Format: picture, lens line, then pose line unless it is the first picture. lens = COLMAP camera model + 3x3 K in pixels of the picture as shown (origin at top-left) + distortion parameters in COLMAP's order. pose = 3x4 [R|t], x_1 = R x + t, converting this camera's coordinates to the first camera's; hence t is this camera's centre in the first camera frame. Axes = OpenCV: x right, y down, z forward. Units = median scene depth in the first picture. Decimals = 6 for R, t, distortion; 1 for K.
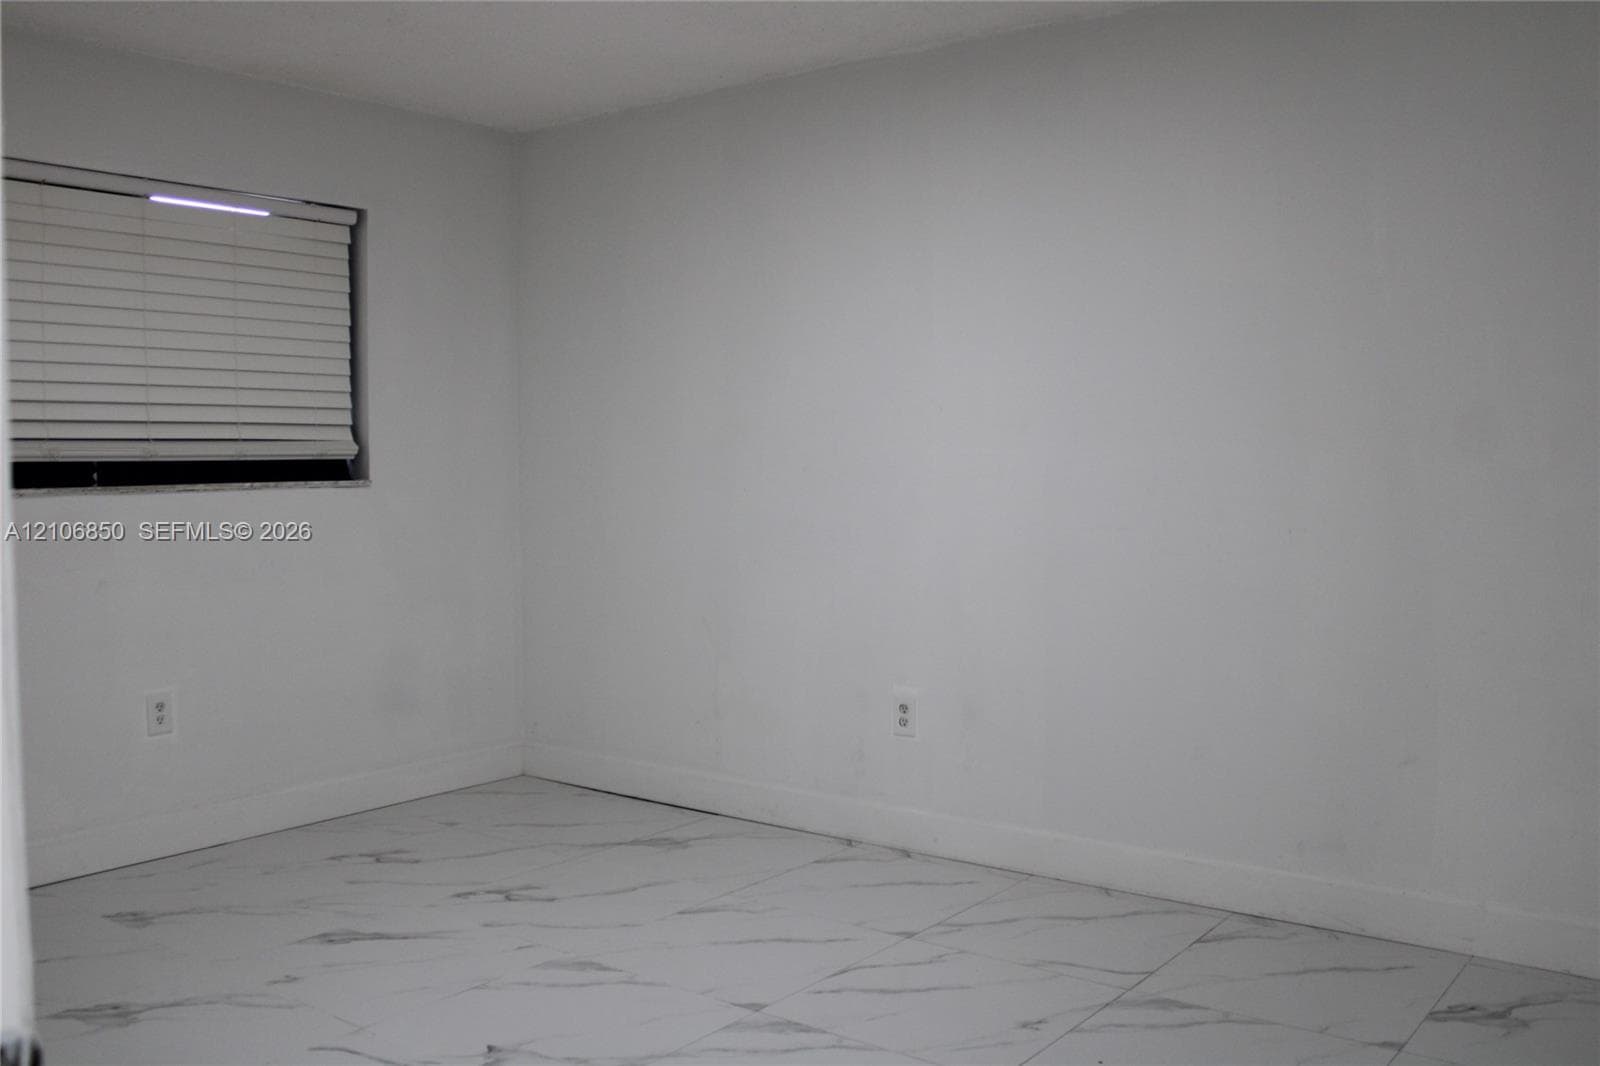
lens RADIAL K [[1405.2, 0, 799.0], [0, 1405.2, 538.9], [0, 0, 1]] dist [-0.162342, 0.160223]
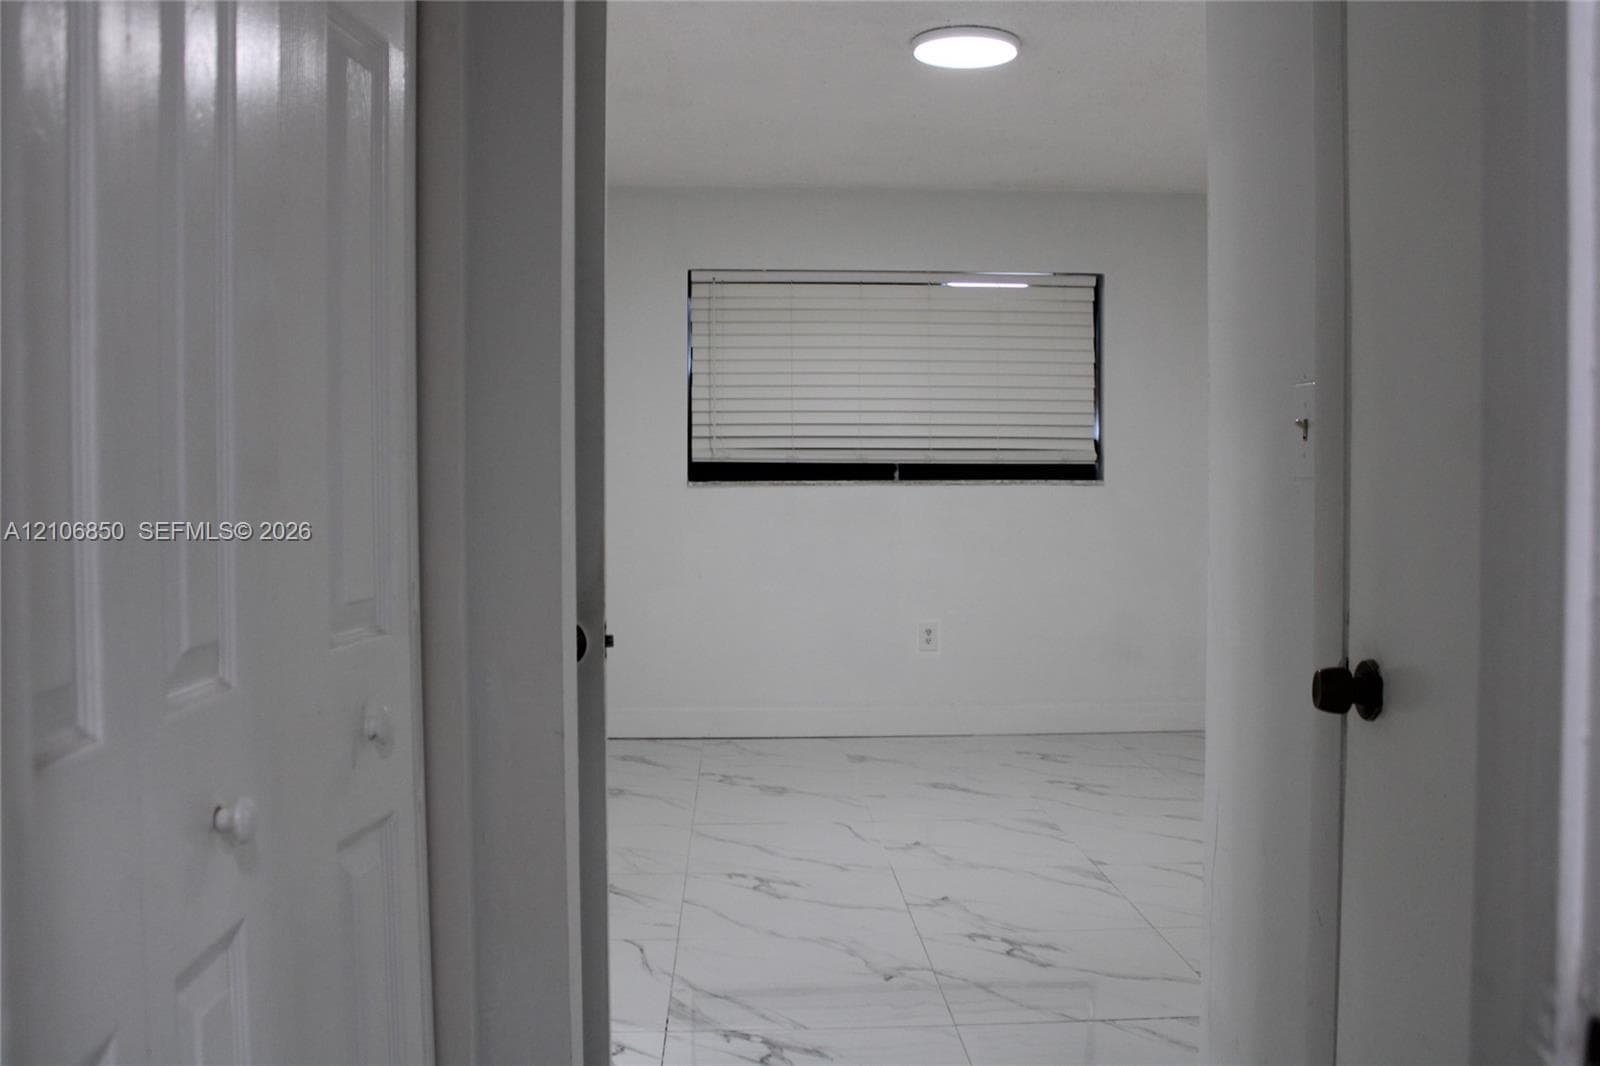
lens RADIAL K [[1405.2, 0, 802.7], [0, 1405.2, 527.2], [0, 0, 1]] dist [-0.162342, 0.160223]
pose [[0.657659, 0.032388, -0.752619, 0.537485], [-0.046153, 0.998931, 0.002659, 0.012557], [0.751900, 0.032987, 0.658451, -0.087023]]
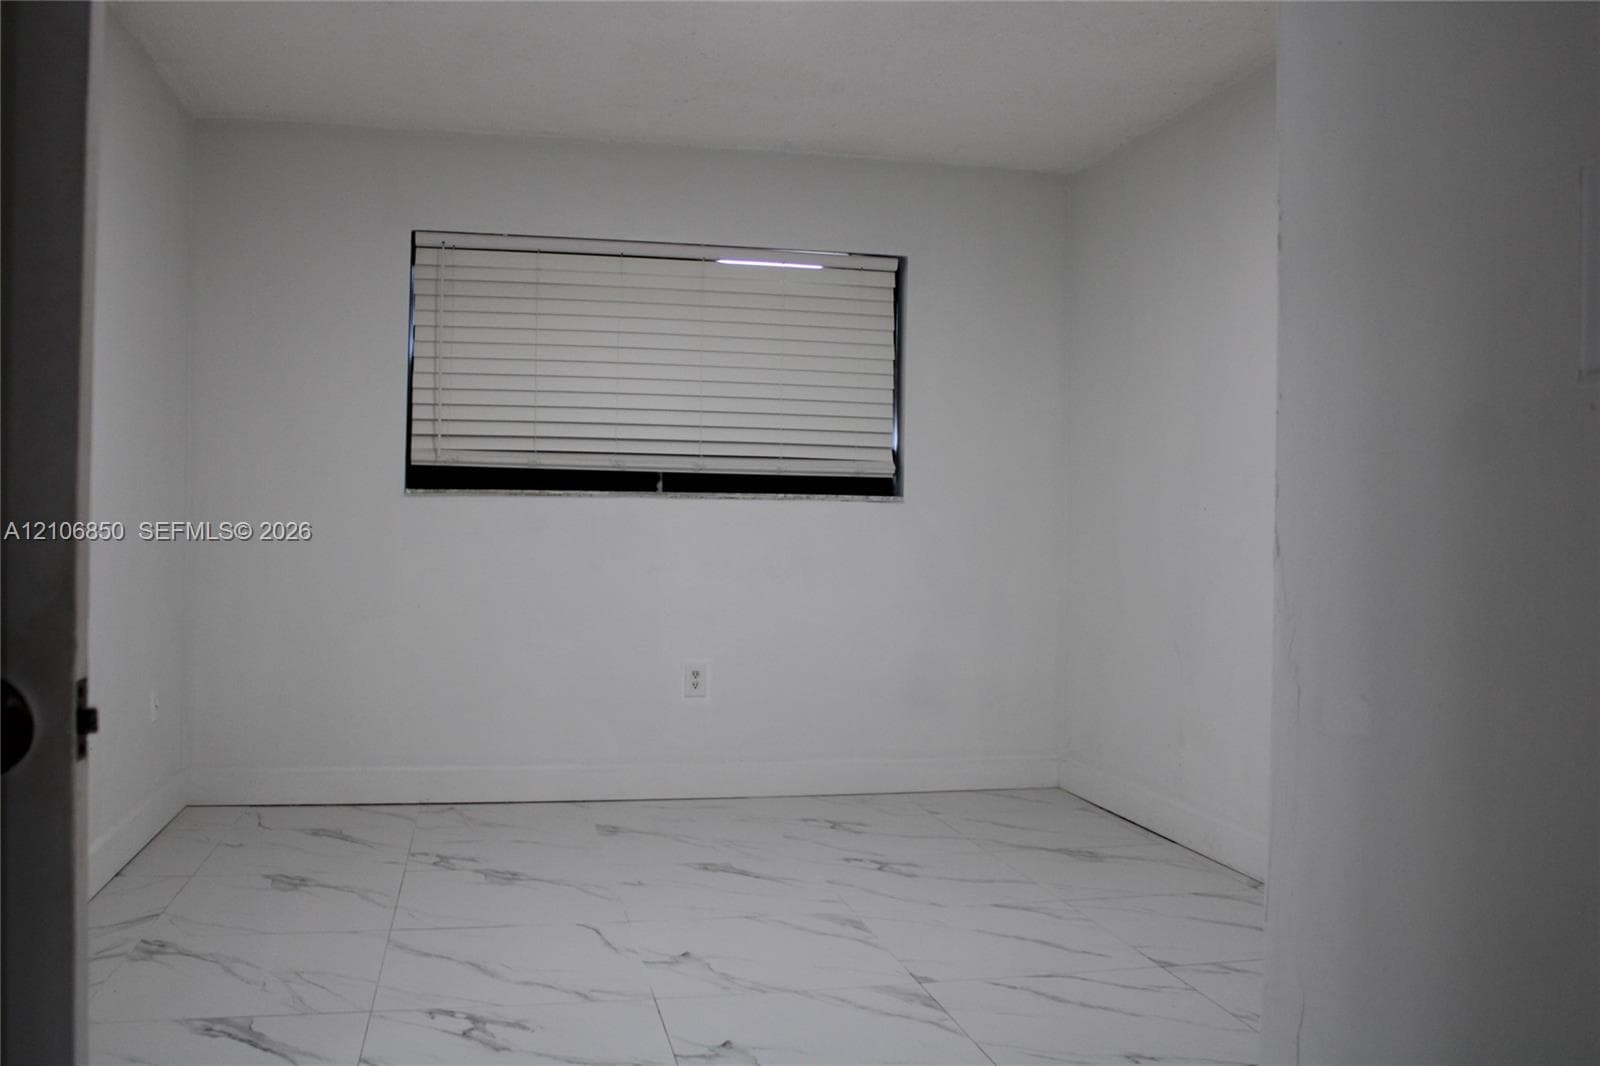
lens RADIAL K [[1405.2, 0, 790.1], [0, 1405.2, 529.0], [0, 0, 1]] dist [-0.162342, 0.160223]
pose [[0.771595, 0.026246, -0.635572, 0.368359], [-0.058047, 0.997885, -0.029263, 0.023887], [0.633459, 0.059472, 0.771487, 0.075521]]
